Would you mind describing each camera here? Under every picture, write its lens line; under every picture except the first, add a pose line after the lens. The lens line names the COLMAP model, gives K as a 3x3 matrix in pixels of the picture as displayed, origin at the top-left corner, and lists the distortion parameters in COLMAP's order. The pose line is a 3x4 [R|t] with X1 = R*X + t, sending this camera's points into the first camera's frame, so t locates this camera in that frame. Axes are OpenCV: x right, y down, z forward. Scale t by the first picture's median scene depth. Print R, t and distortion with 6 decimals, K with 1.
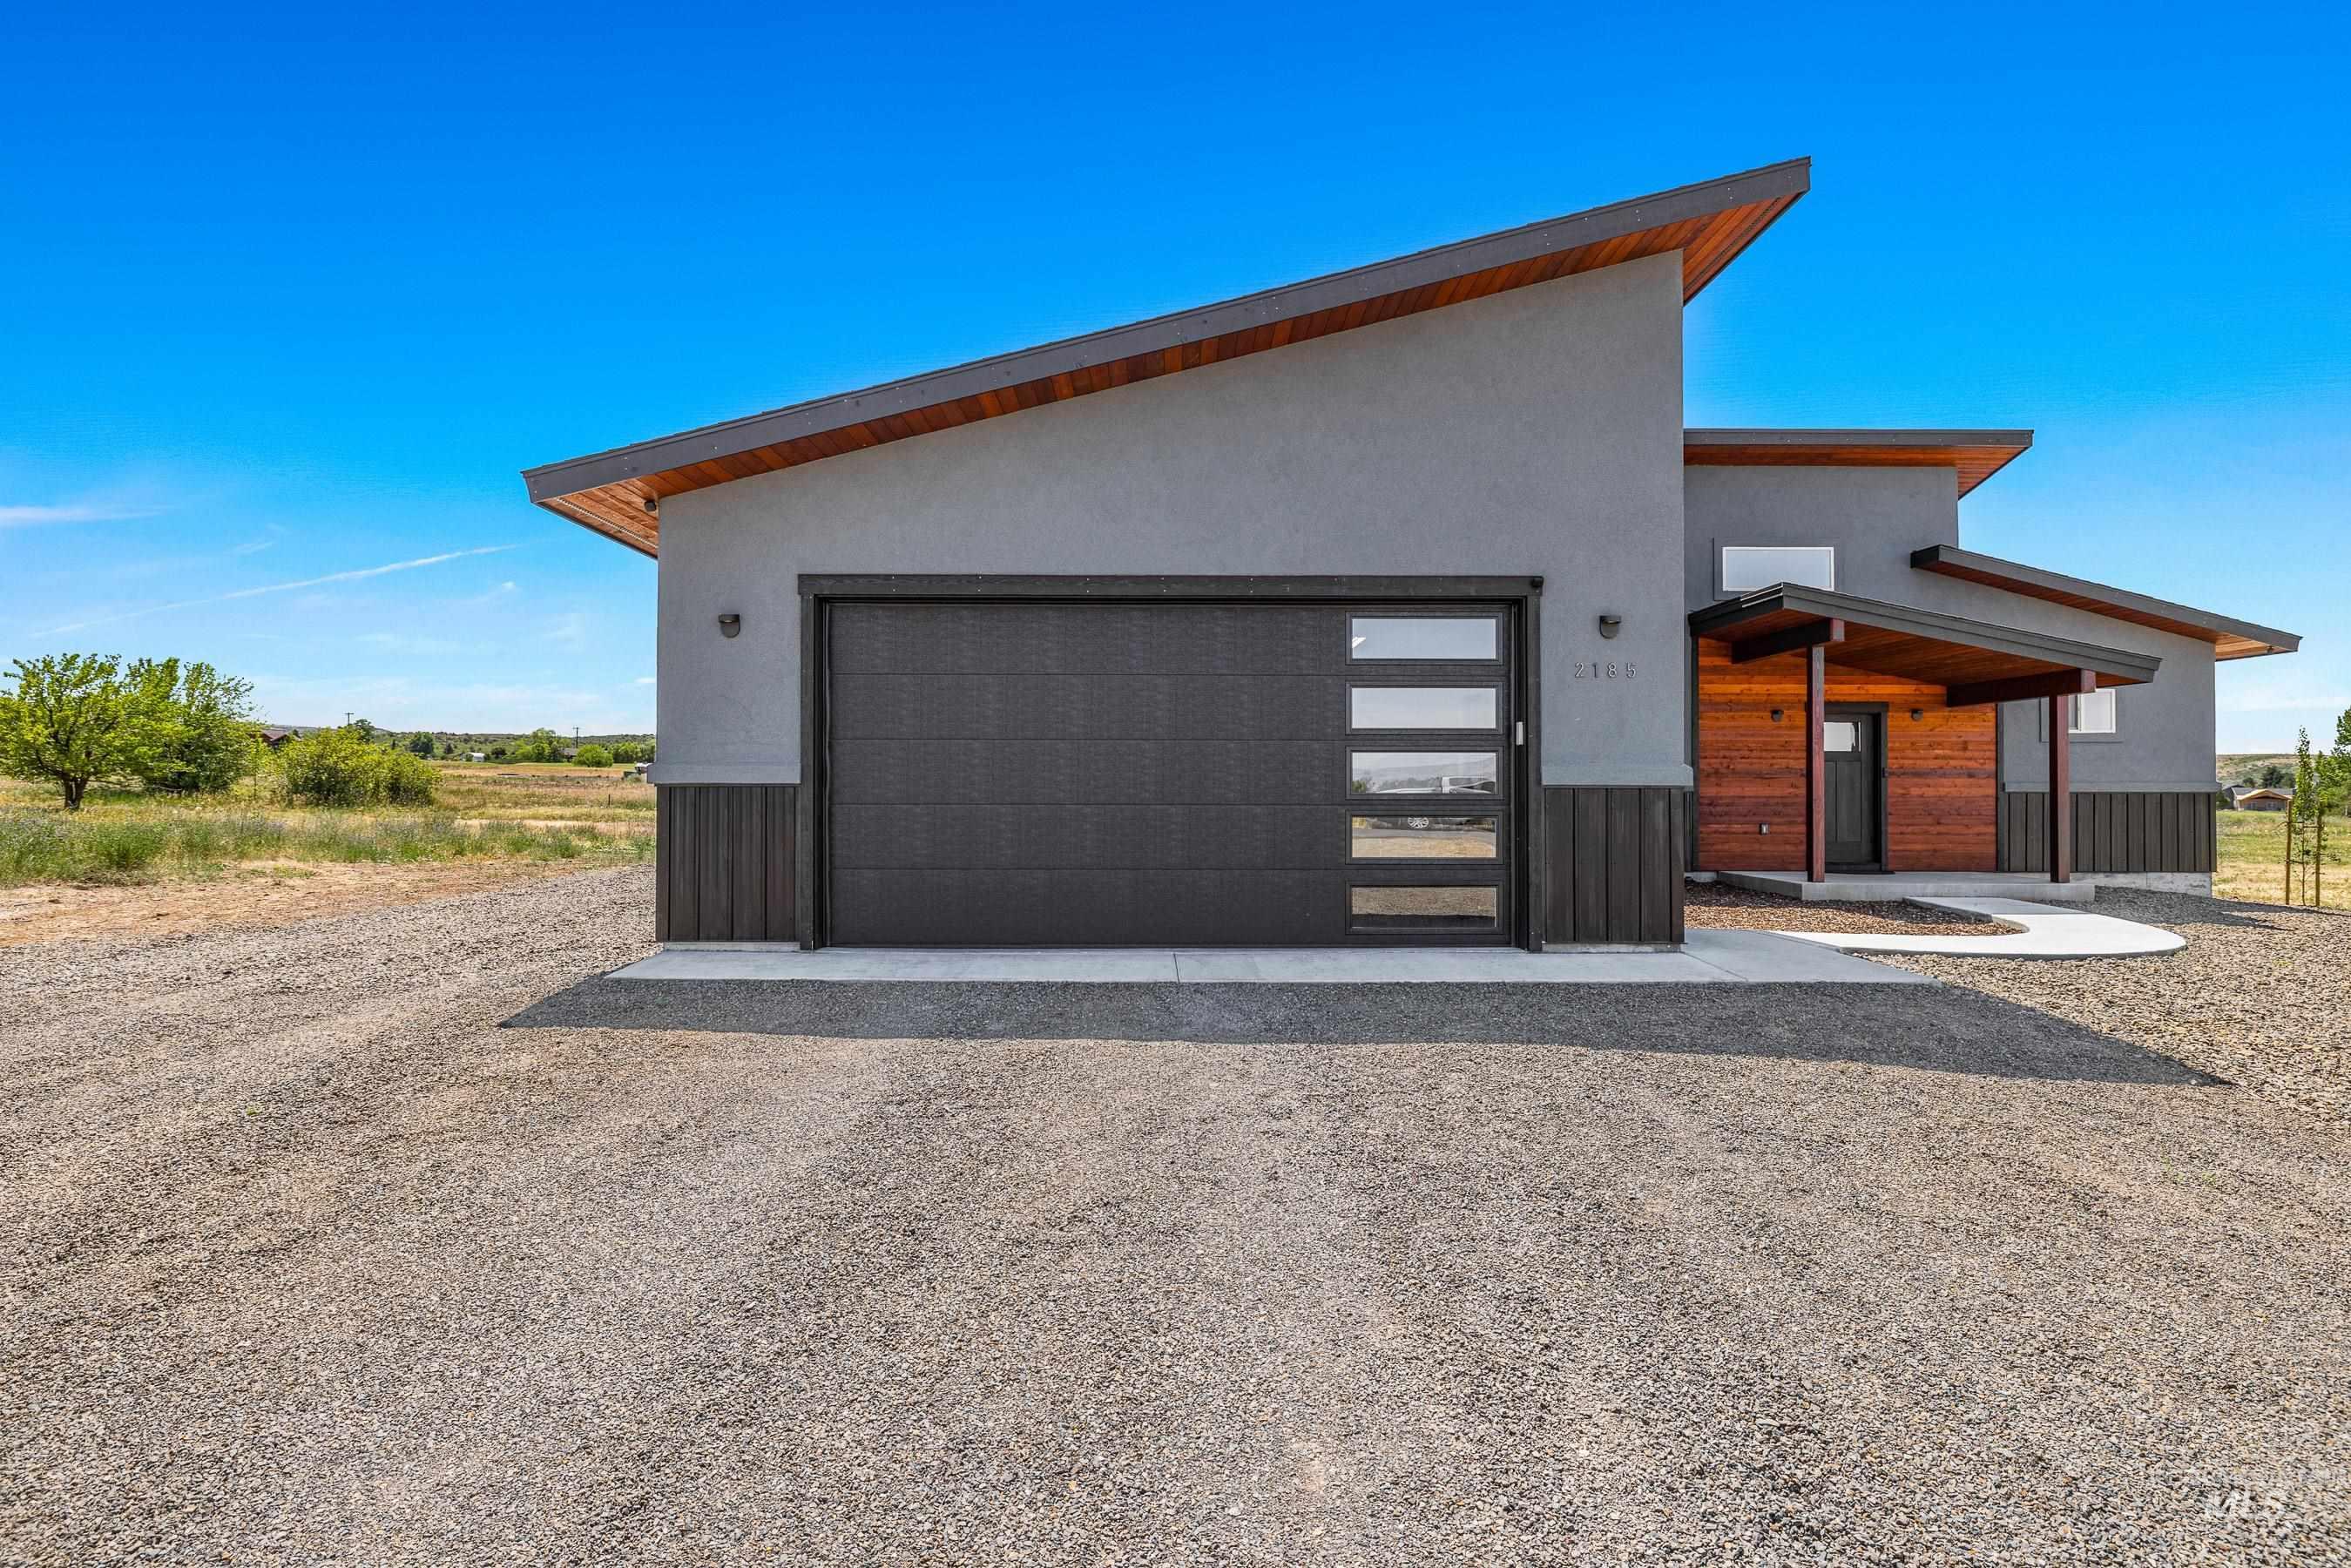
lens RADIAL K [[1206.2, 0, 1175.5], [0, 1206.2, 784.0], [0, 0, 1]] dist [0.002434, 0.000603]
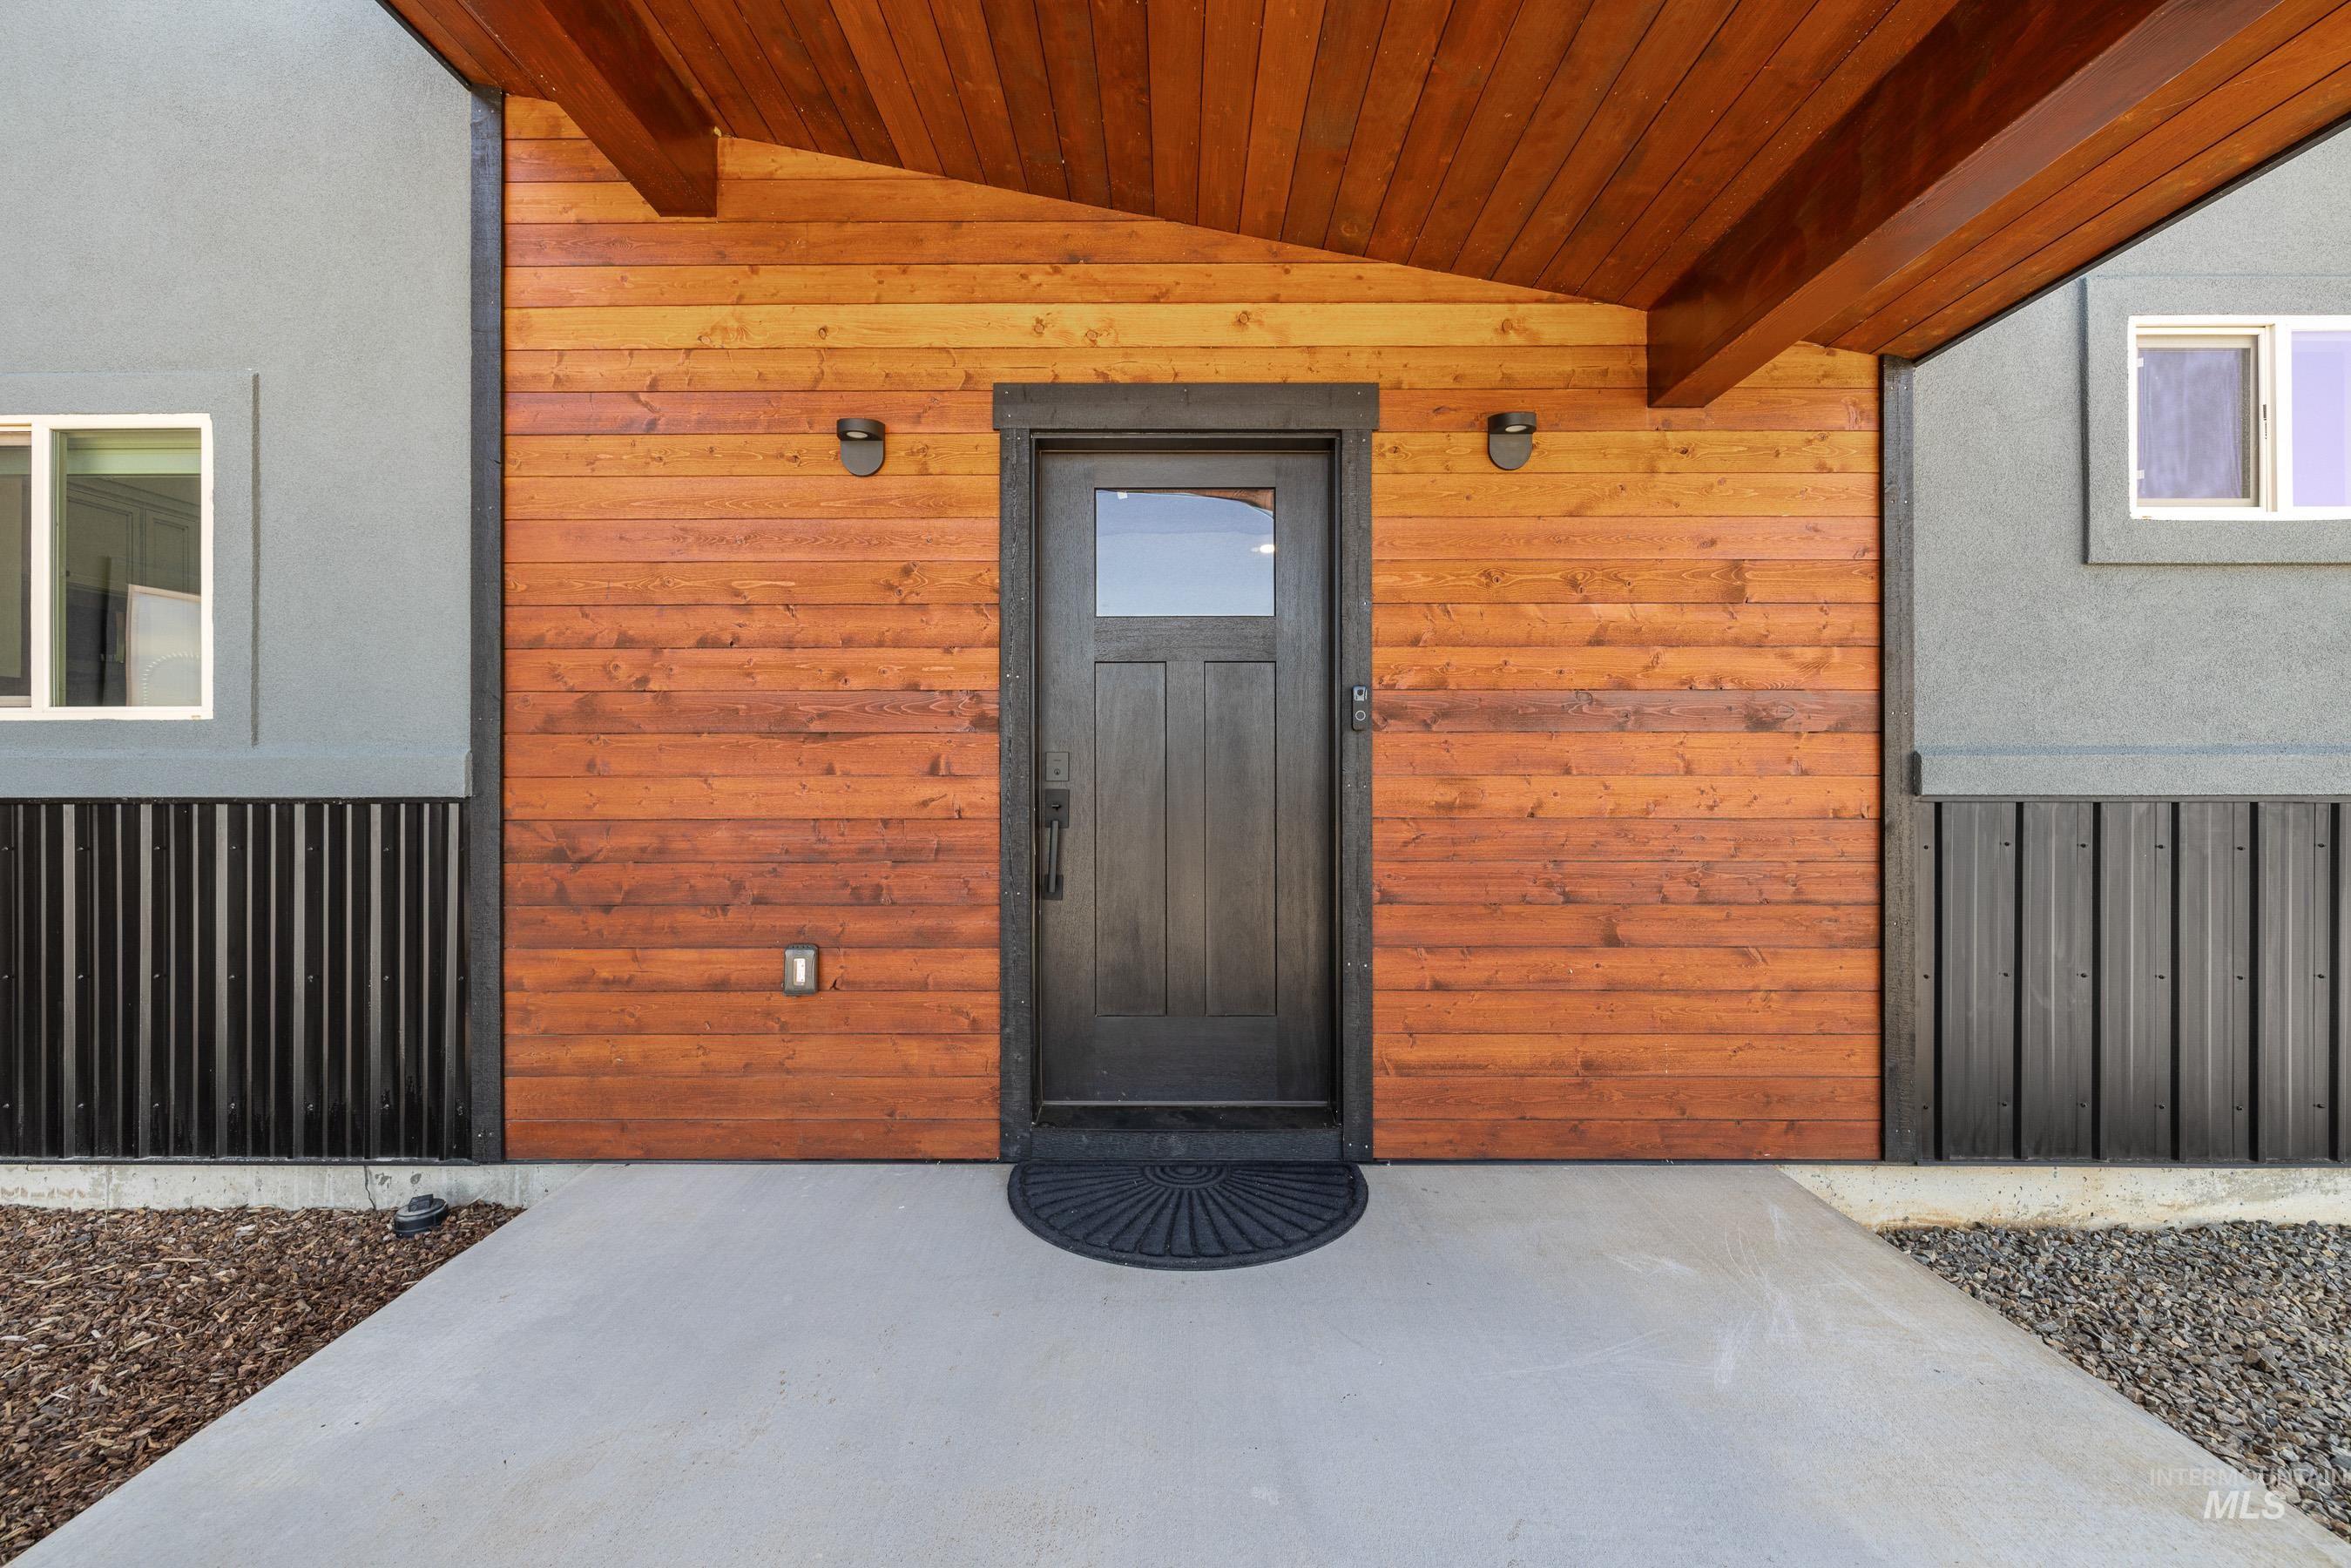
lens RADIAL K [[993.1, 0, 1169.1], [0, 993.1, 783.6], [0, 0, 1]] dist [0.000301, 0.000052]
pose [[0.999828, -0.002698, -0.018323, 0.587393], [0.002779, 0.999987, 0.004371, 0.003444], [0.018311, -0.004421, 0.999823, 0.866376]]
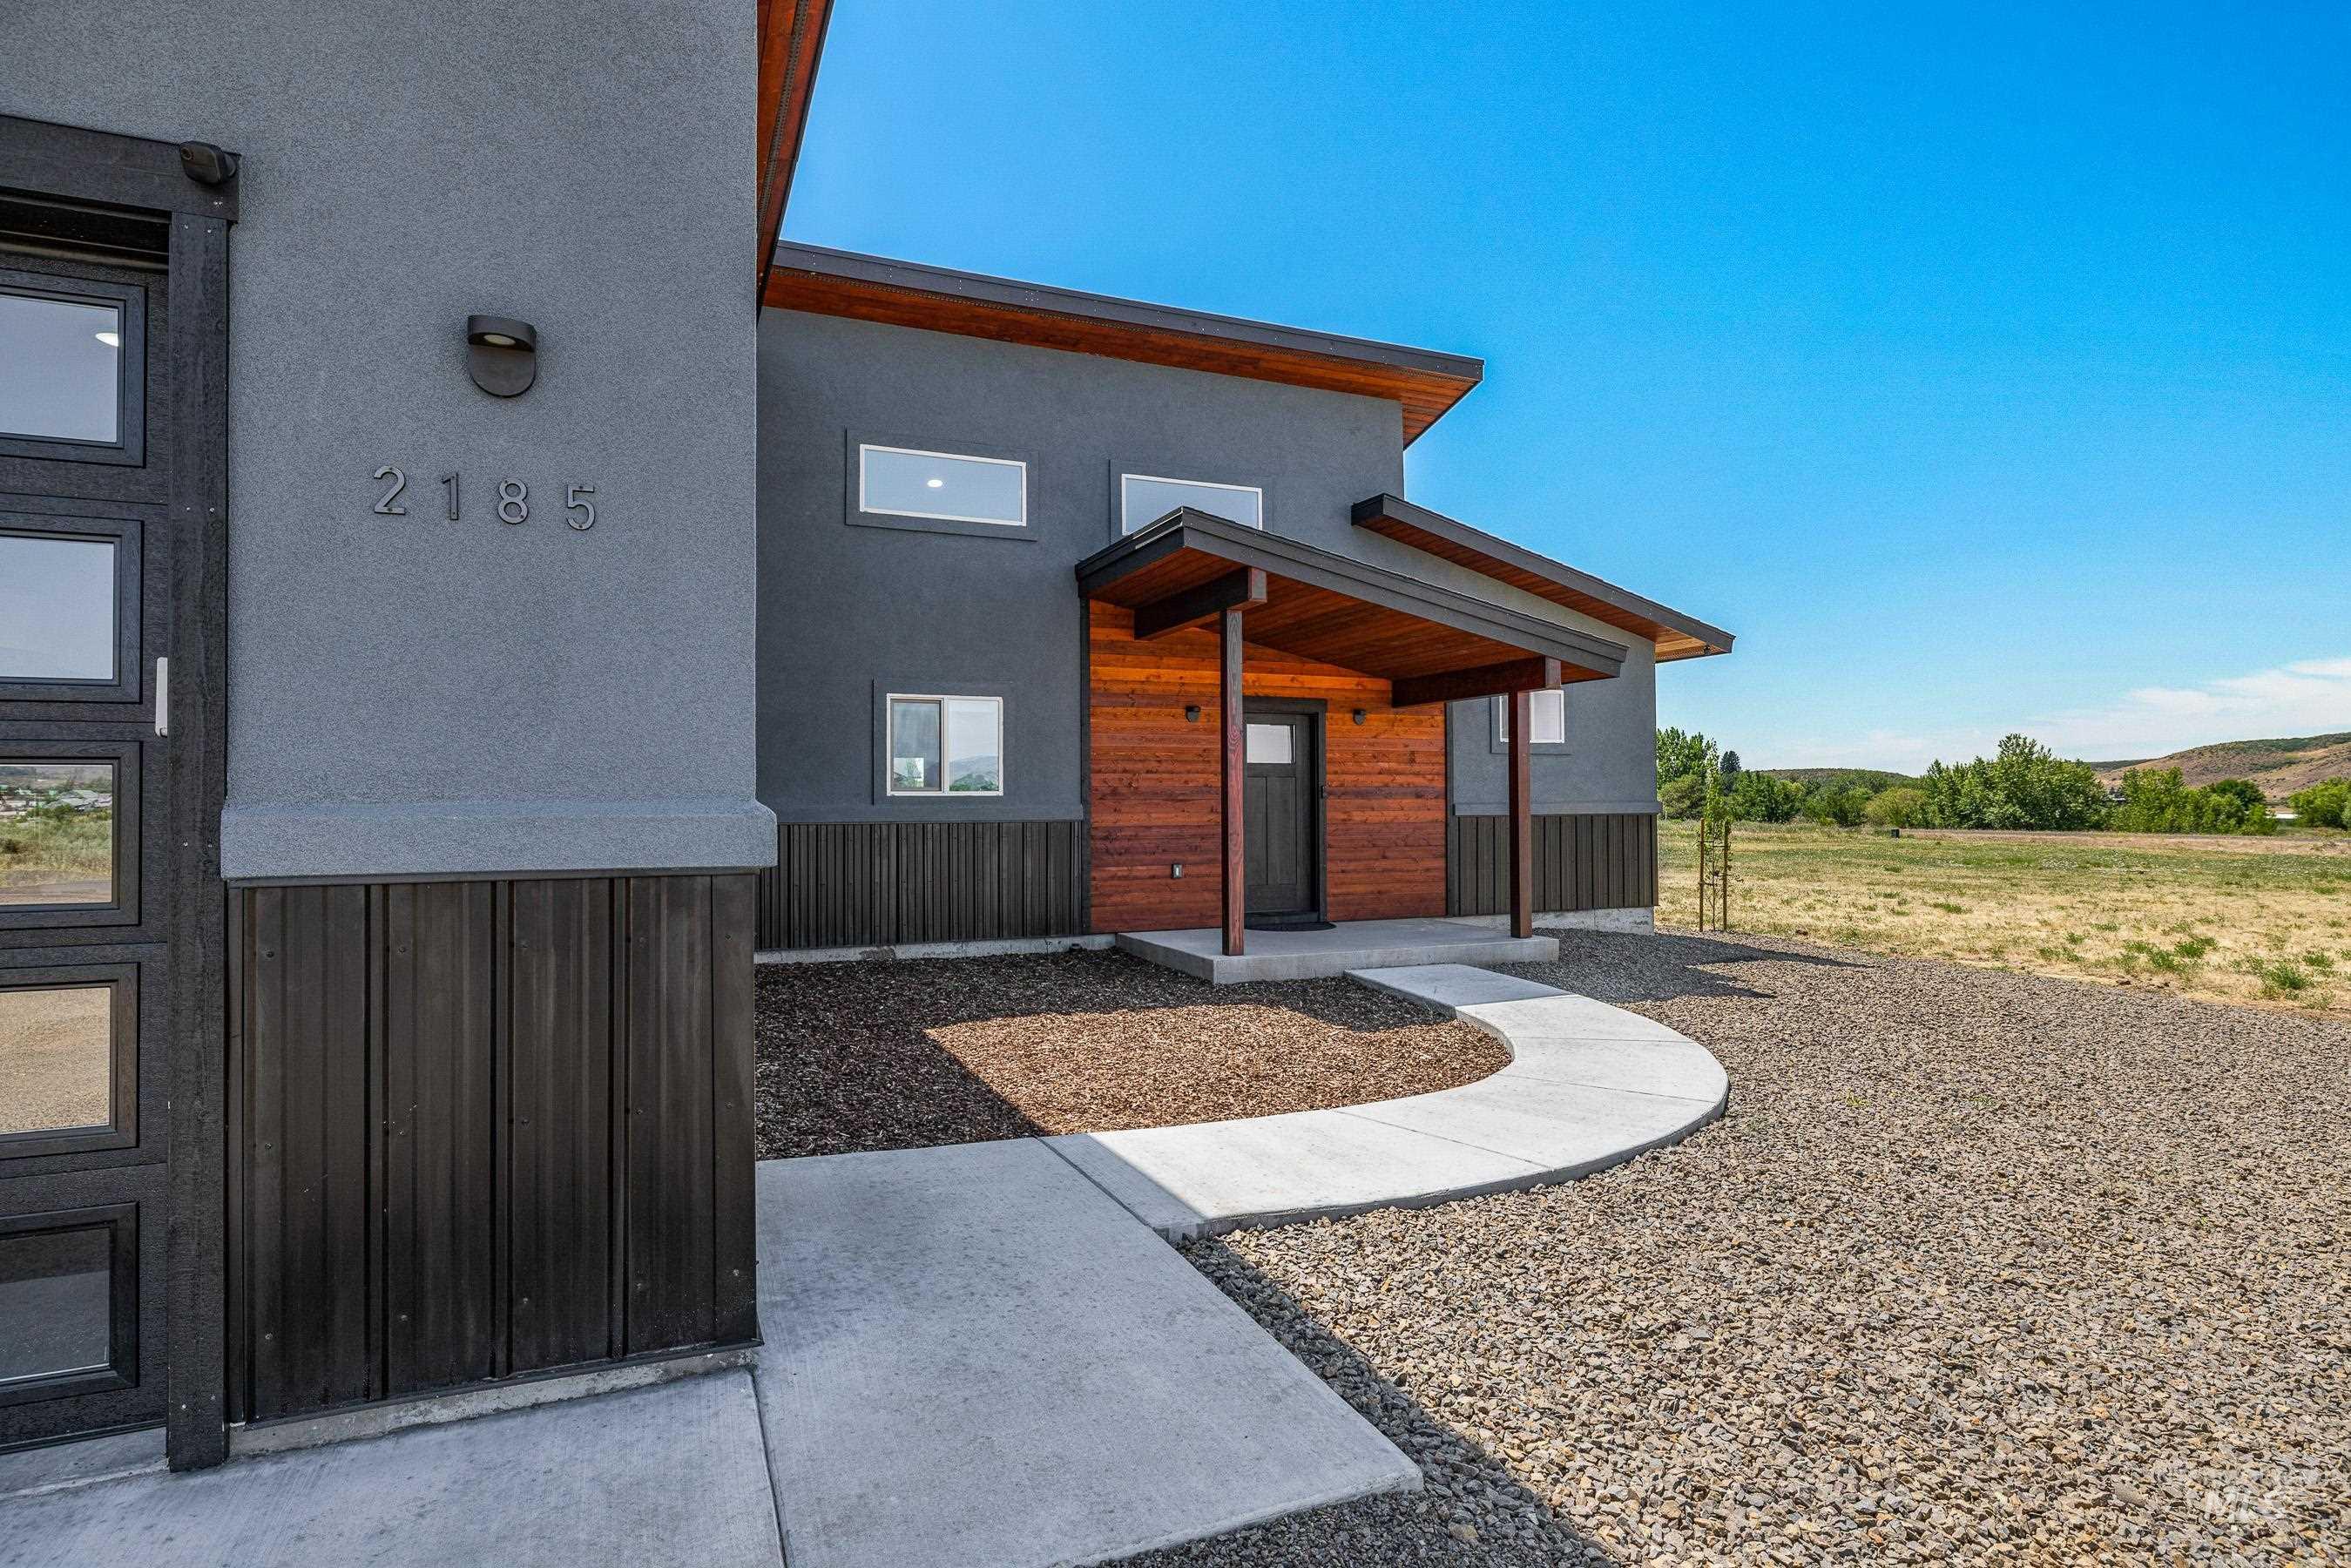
lens RADIAL K [[1226.5, 0, 1175.5], [0, 1226.5, 784.0], [0, 0, 1]] dist [-0.002839, -0.000220]
pose [[0.920516, -0.000667, 0.390704, 0.213180], [0.003658, 0.999969, -0.006911, -0.009975], [-0.390687, 0.007791, 0.920491, 0.346628]]
